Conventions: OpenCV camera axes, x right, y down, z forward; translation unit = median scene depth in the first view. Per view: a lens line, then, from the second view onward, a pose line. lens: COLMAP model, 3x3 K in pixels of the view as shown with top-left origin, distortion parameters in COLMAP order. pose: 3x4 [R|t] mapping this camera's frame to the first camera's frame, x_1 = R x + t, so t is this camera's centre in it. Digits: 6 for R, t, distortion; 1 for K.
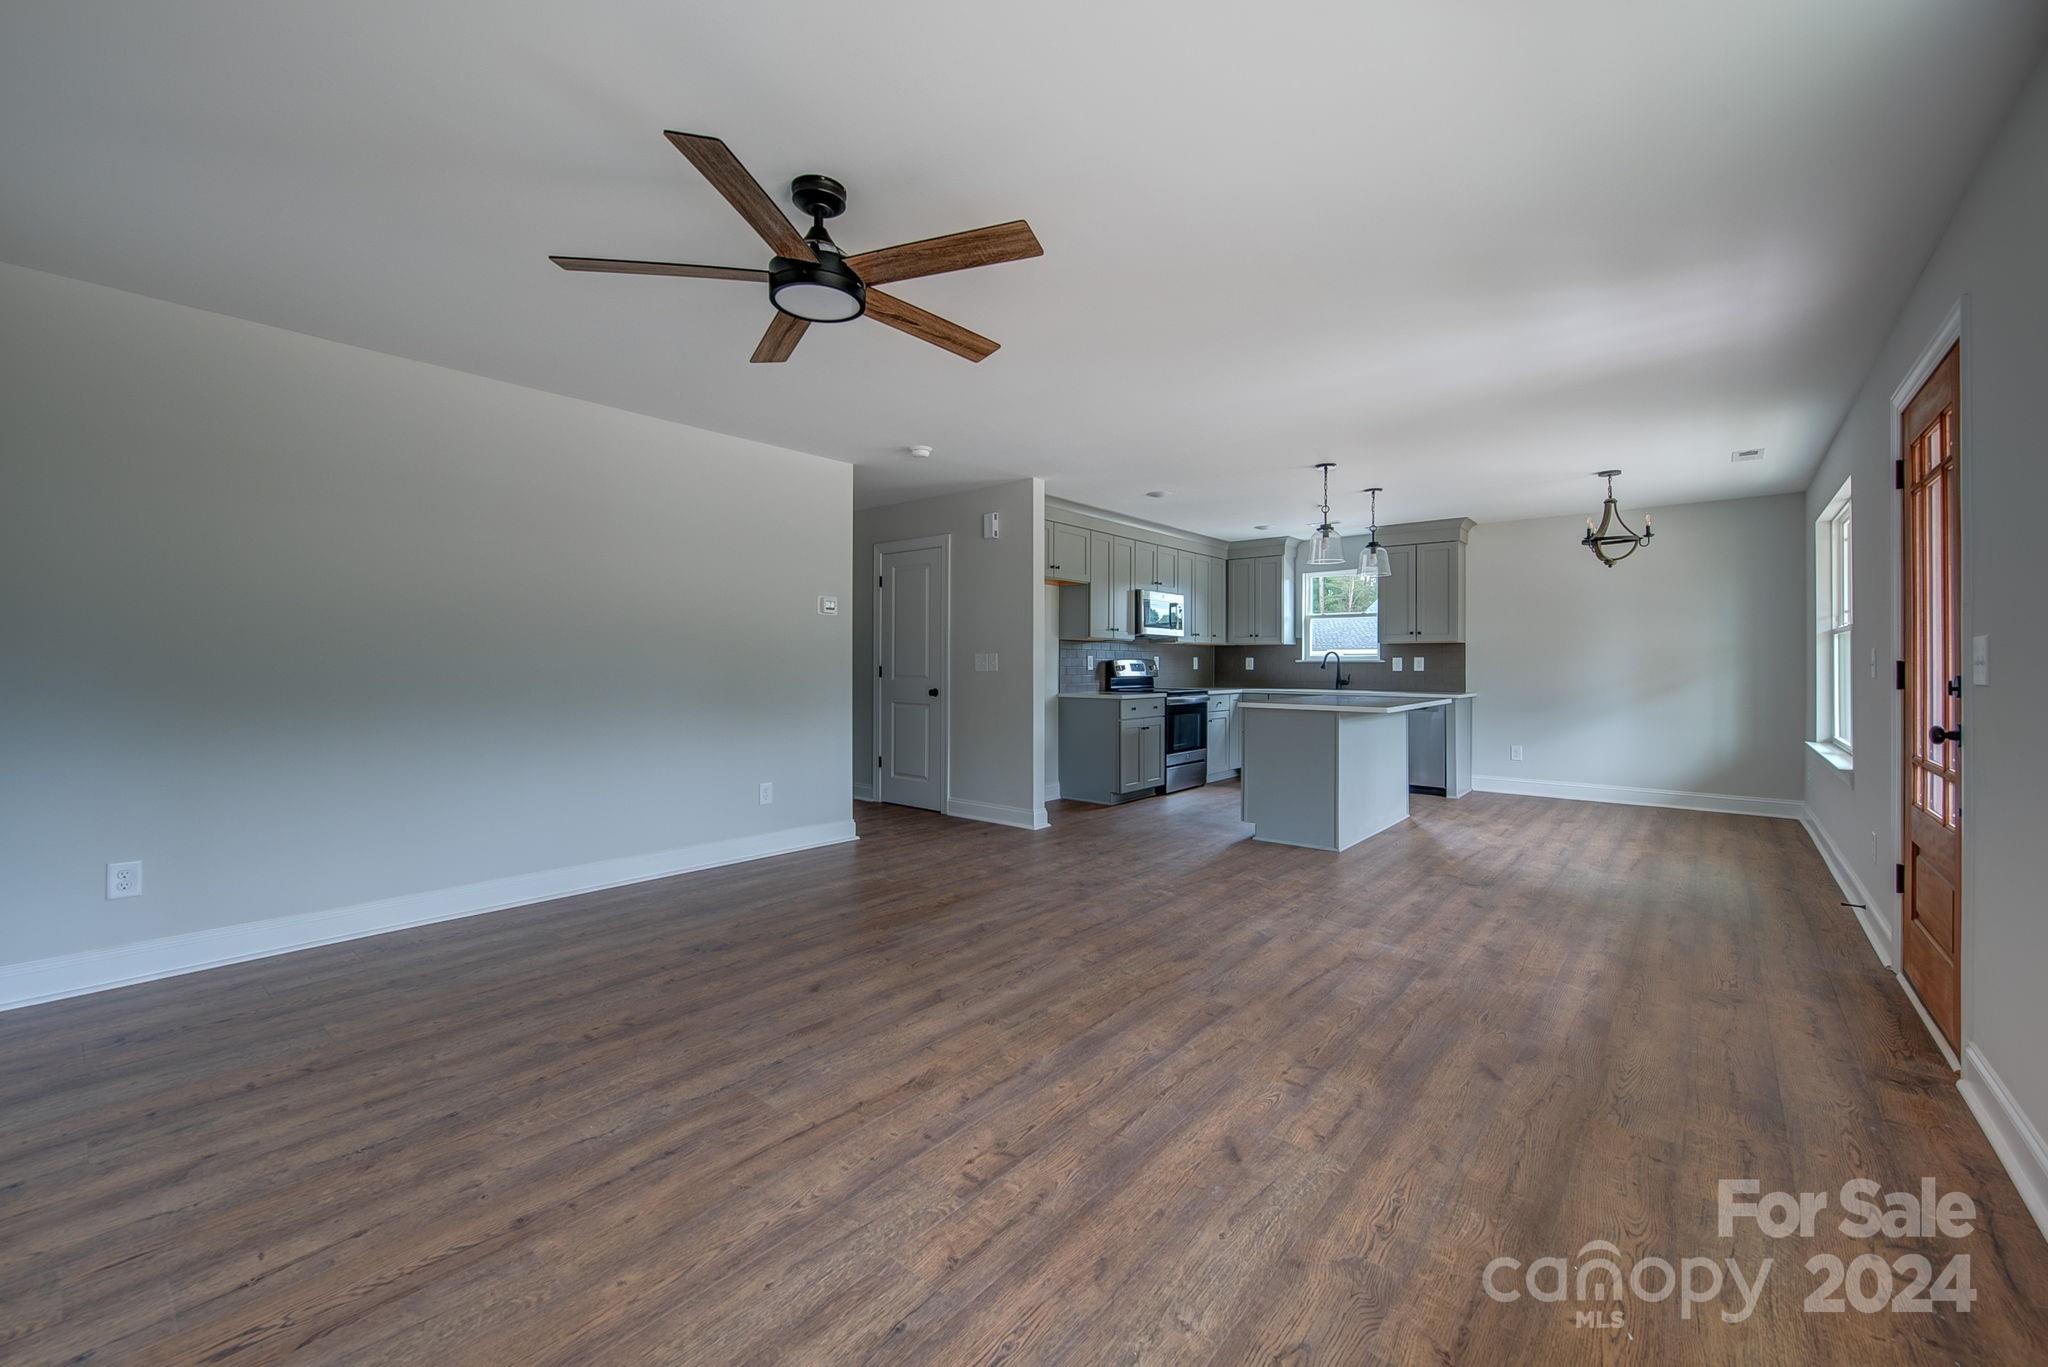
lens RADIAL K [[802.1, 0, 1019.2], [0, 802.1, 661.4], [0, 0, 1]] dist [-0.010264, -0.000009]
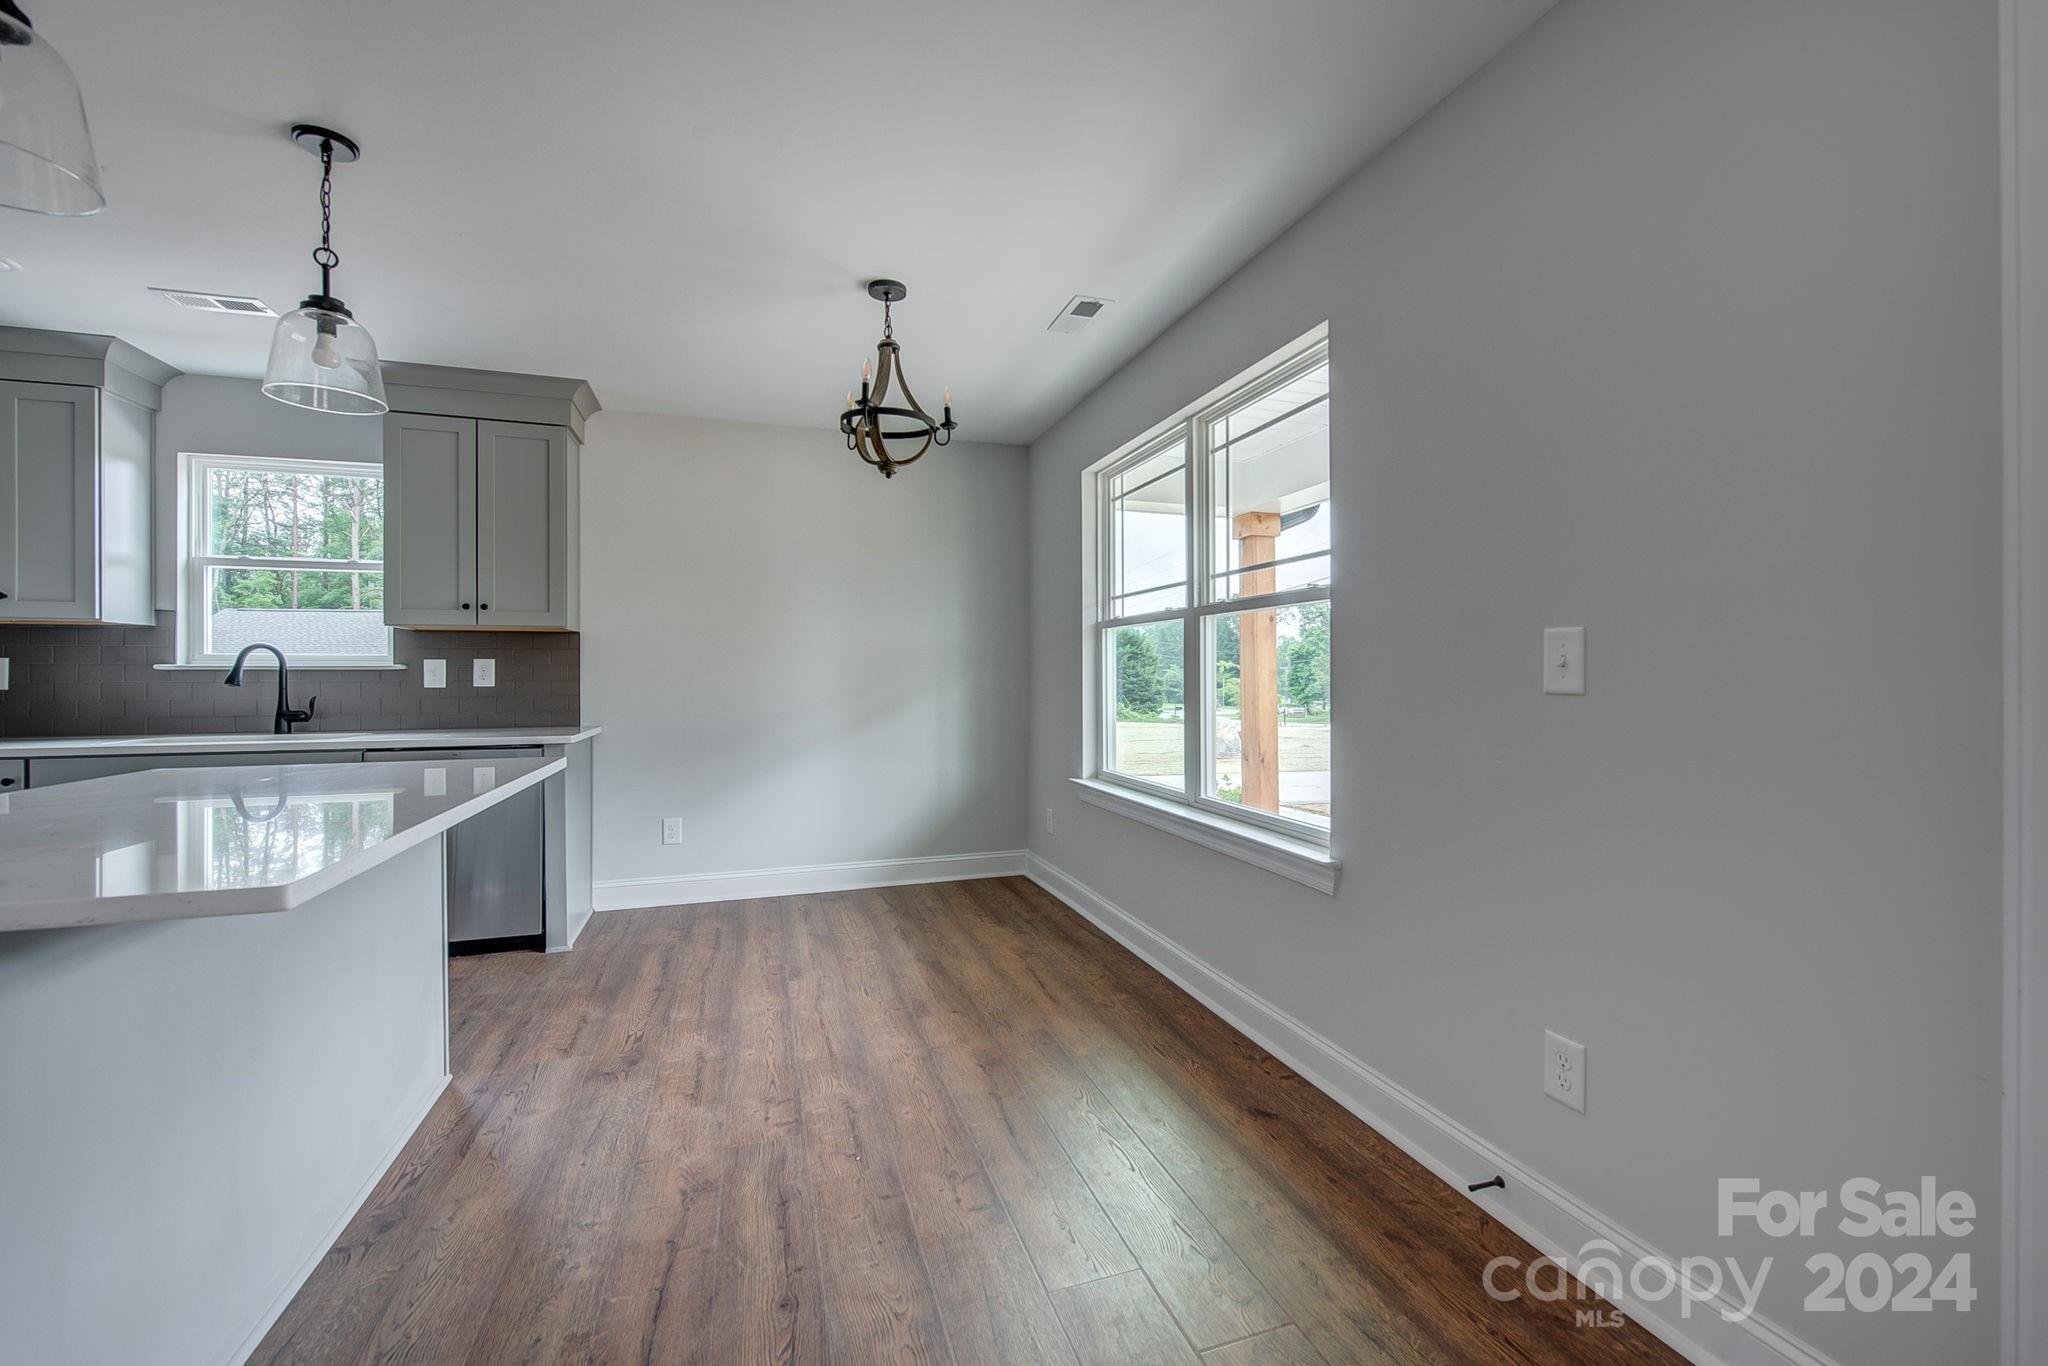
lens RADIAL K [[833.9, 0, 1037.2], [0, 833.9, 674.4], [0, 0, 1]] dist [0.000303, -0.000141]
pose [[0.505002, -0.003627, 0.863111, 0.250875], [0.002440, 0.999993, 0.002775, 0.003726], [-0.863115, 0.000704, 0.505007, 0.490851]]
